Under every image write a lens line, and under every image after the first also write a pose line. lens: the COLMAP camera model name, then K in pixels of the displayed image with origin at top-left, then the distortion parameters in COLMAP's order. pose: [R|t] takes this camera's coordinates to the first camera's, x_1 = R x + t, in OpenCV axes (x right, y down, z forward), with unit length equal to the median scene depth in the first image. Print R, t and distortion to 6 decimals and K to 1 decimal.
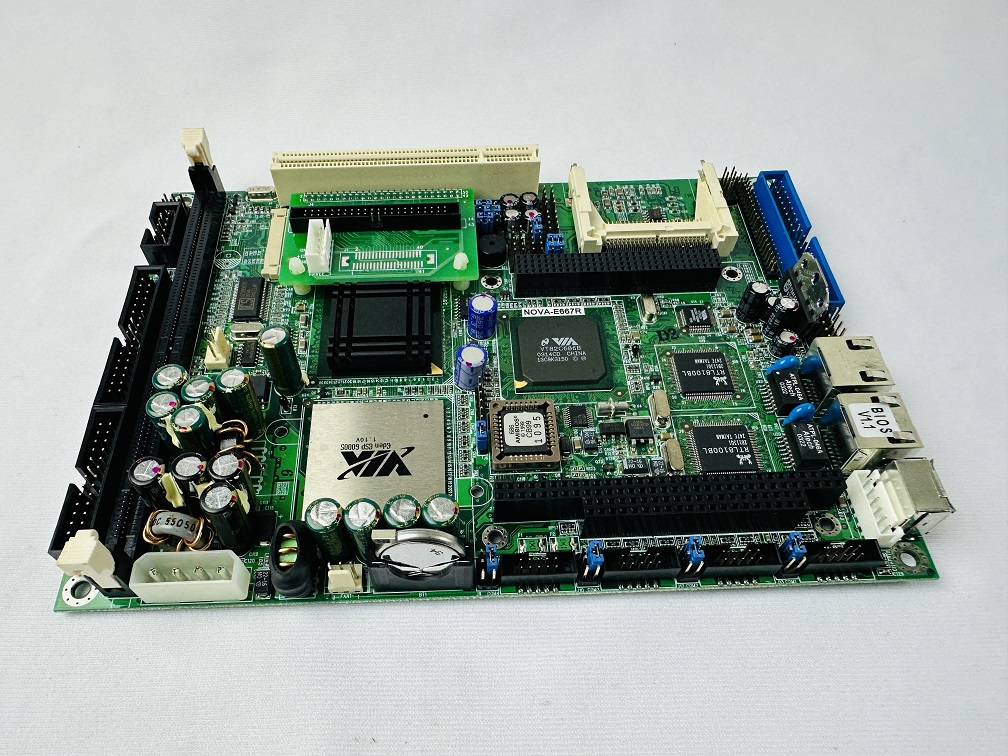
lens RADIAL K [[716.7, 0, 464.8], [0, 716.7, 446.1], [0, 0, 1]] dist [0.003391, -0.001236]
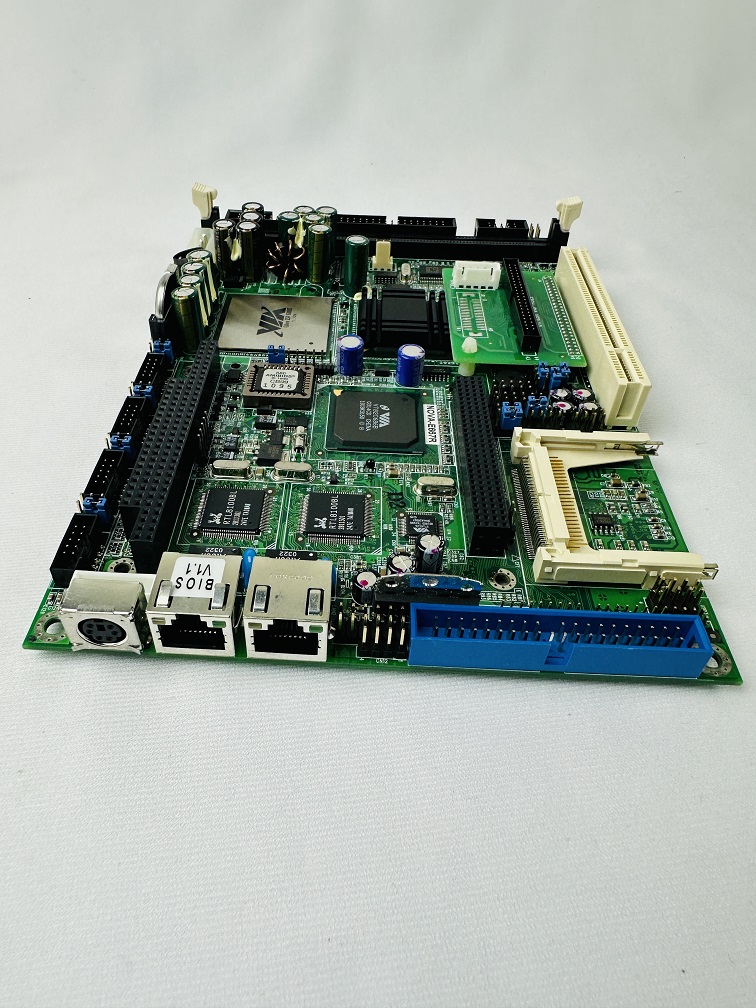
lens RADIAL K [[716.7, 0, 347.1], [0, 716.7, 485.8], [0, 0, 1]] dist [0.003391, -0.001236]
pose [[-0.074379, 0.681973, -0.727586, 0.939089], [-0.851347, 0.336516, 0.402450, -0.476014], [0.519304, 0.649361, 0.555566, 0.486911]]
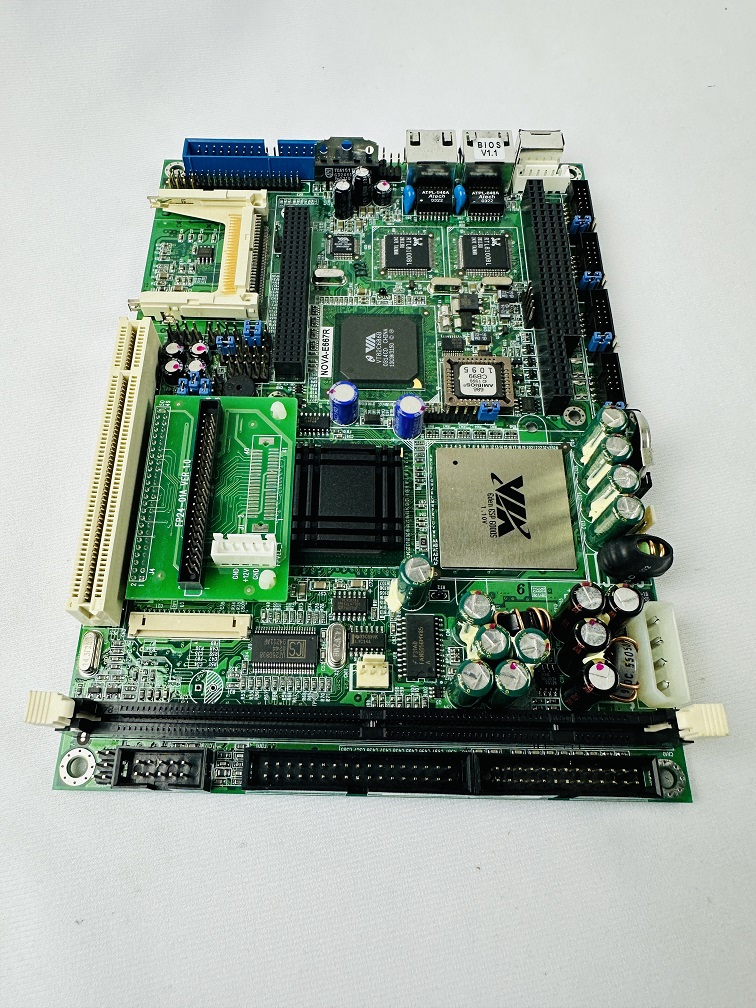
lens RADIAL K [[716.7, 0, 347.1], [0, 716.7, 485.8], [0, 0, 1]] dist [0.003391, -0.001236]
pose [[0.051938, -0.899079, 0.434695, -0.518208], [0.839605, 0.274991, 0.468448, -0.620382], [-0.540709, 0.340642, 0.769154, 0.278903]]
